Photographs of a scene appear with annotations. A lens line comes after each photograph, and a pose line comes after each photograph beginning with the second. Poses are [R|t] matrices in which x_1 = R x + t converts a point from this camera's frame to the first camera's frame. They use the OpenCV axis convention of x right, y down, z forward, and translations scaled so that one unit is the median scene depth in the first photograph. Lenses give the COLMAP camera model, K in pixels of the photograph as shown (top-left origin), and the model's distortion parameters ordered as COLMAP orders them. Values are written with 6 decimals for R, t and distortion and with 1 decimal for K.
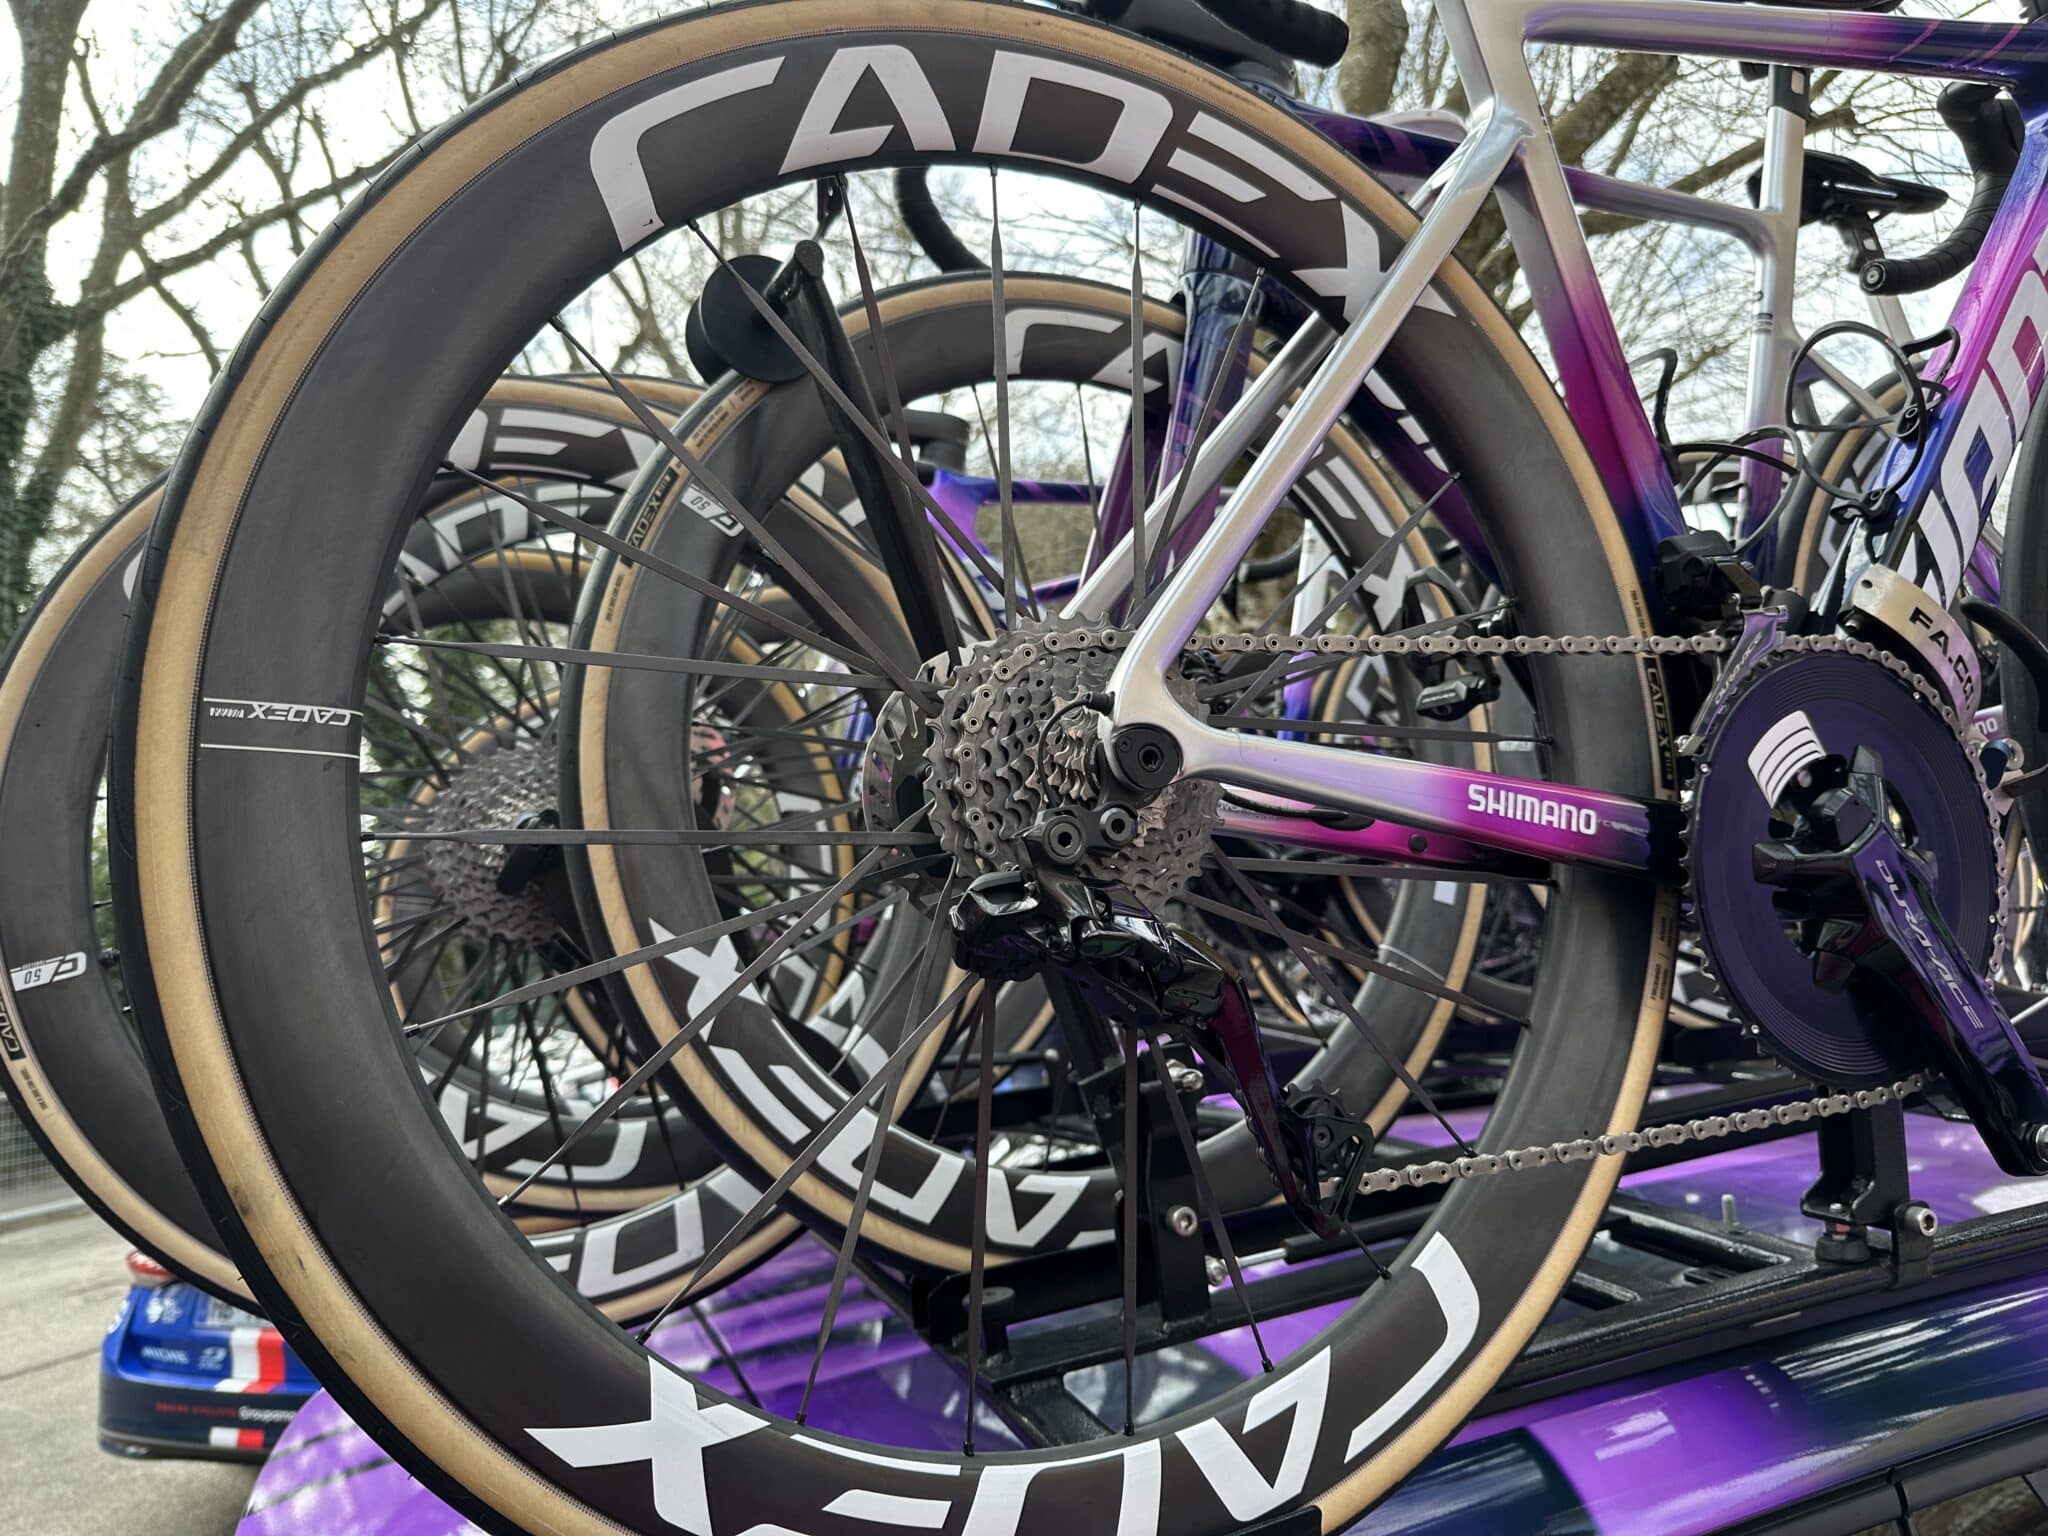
lens RADIAL K [[1546.0, 0, 1024.0], [0, 1546.0, 768.0], [0, 0, 1]] dist [0.032168, -0.048098]
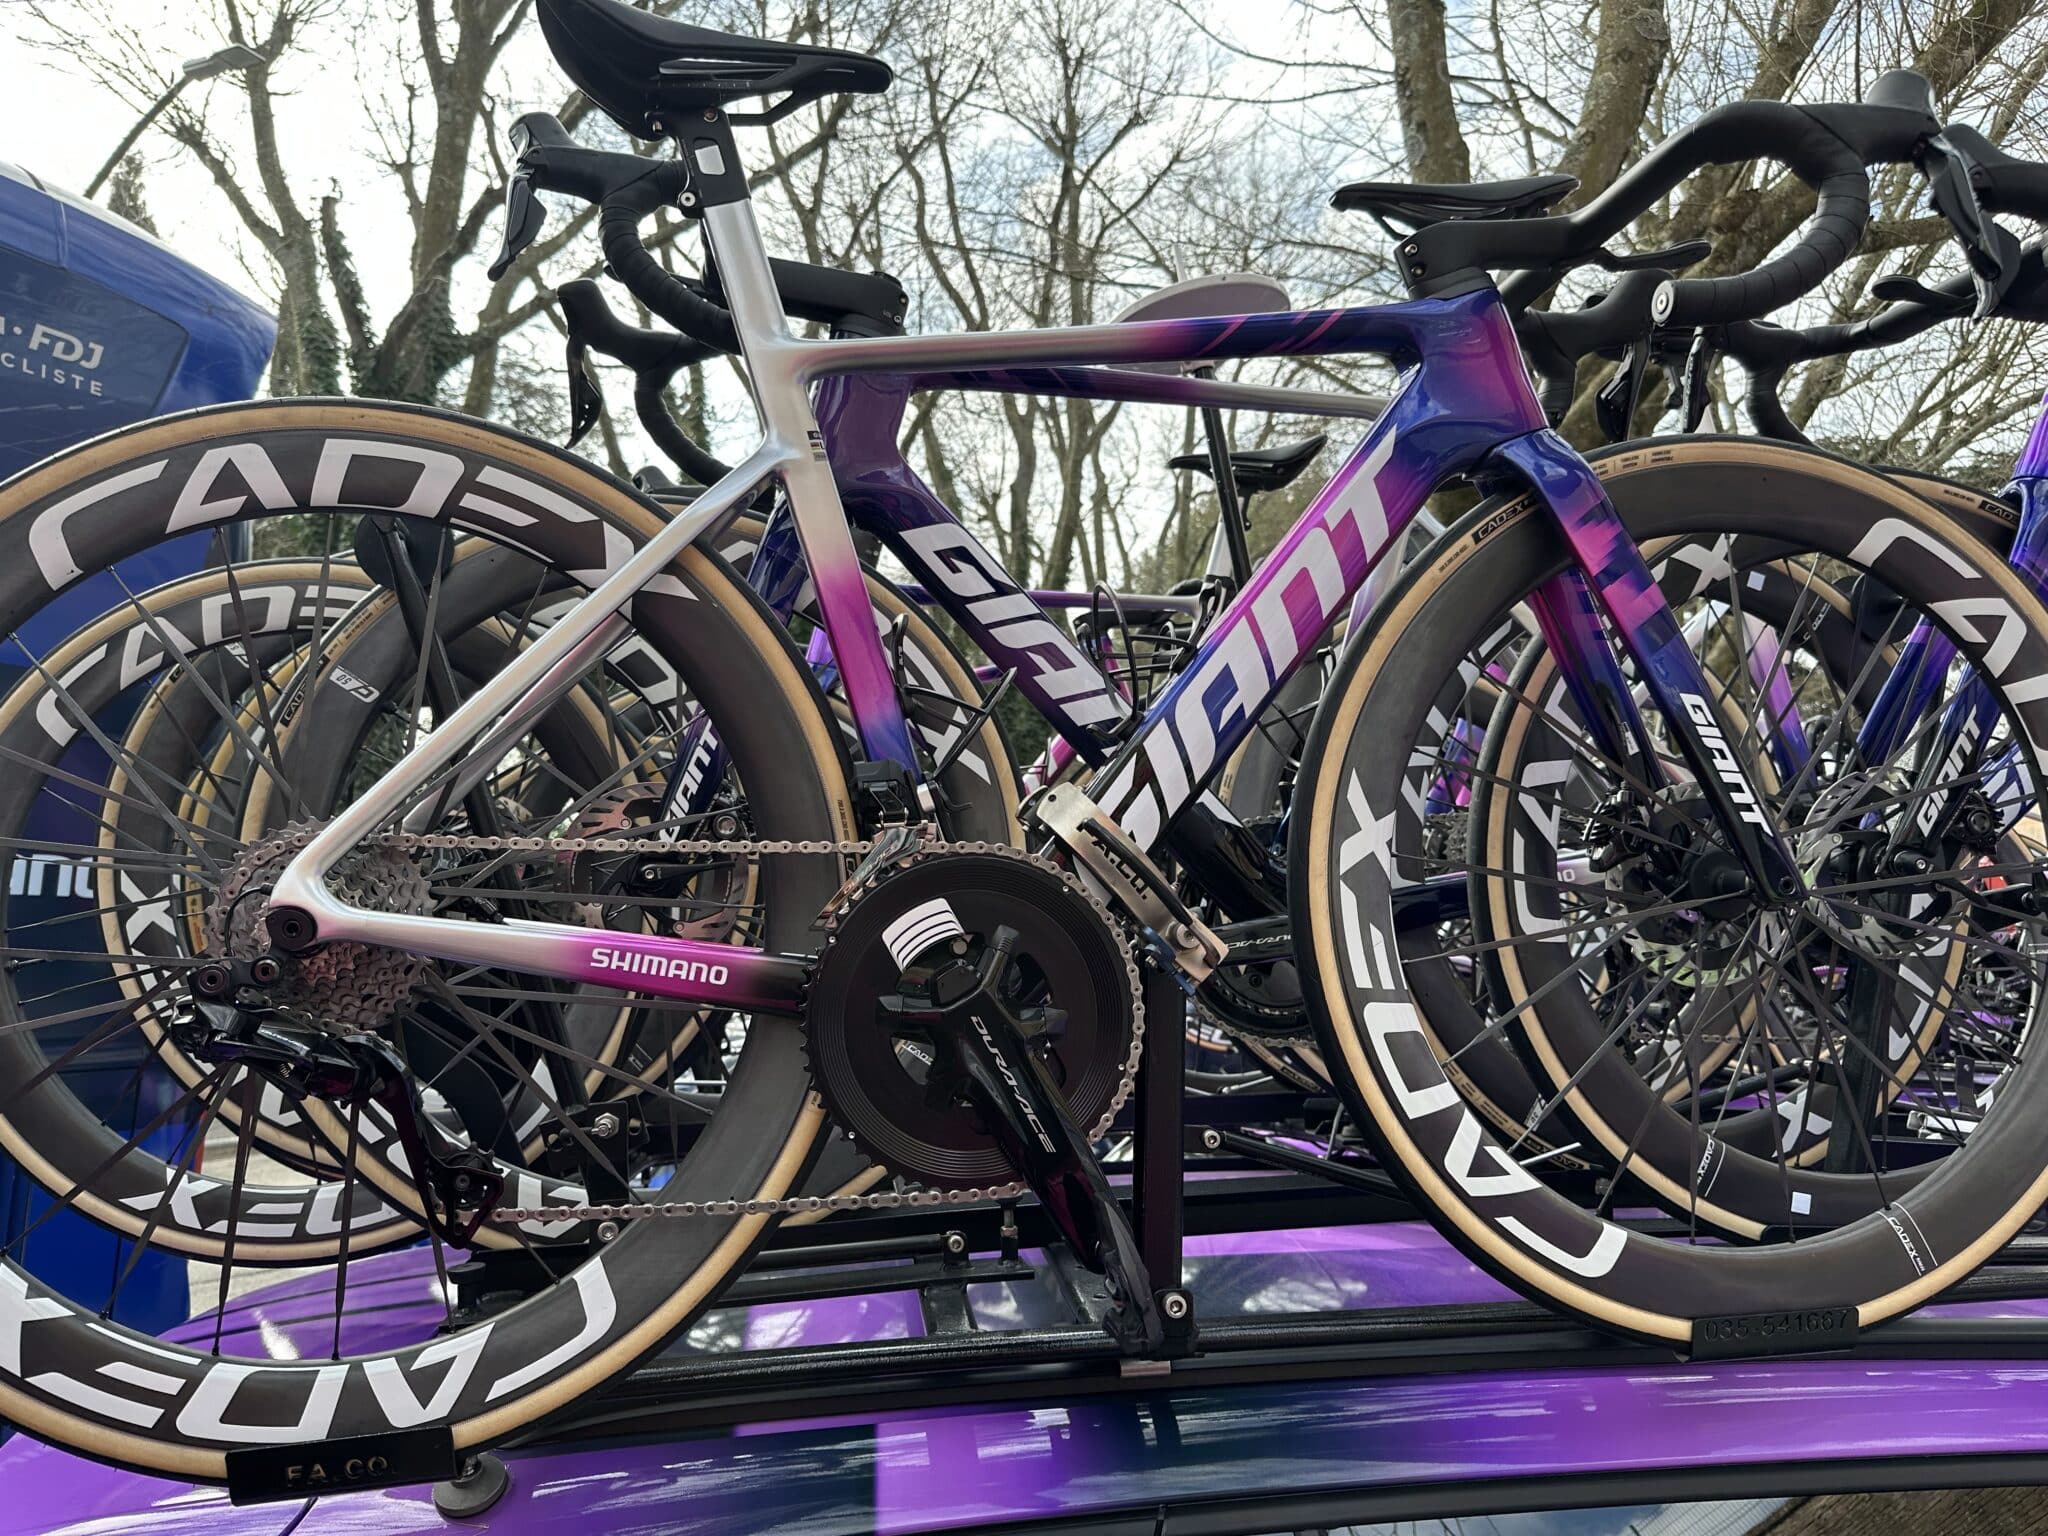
lens RADIAL K [[1546.0, 0, 1024.0], [0, 1546.0, 768.0], [0, 0, 1]] dist [0.032168, -0.048098]
pose [[0.969425, 0.048970, -0.240454, 0.932959], [-0.045781, 0.998774, 0.018832, -0.186201], [0.241081, -0.007248, 0.970478, -0.276988]]
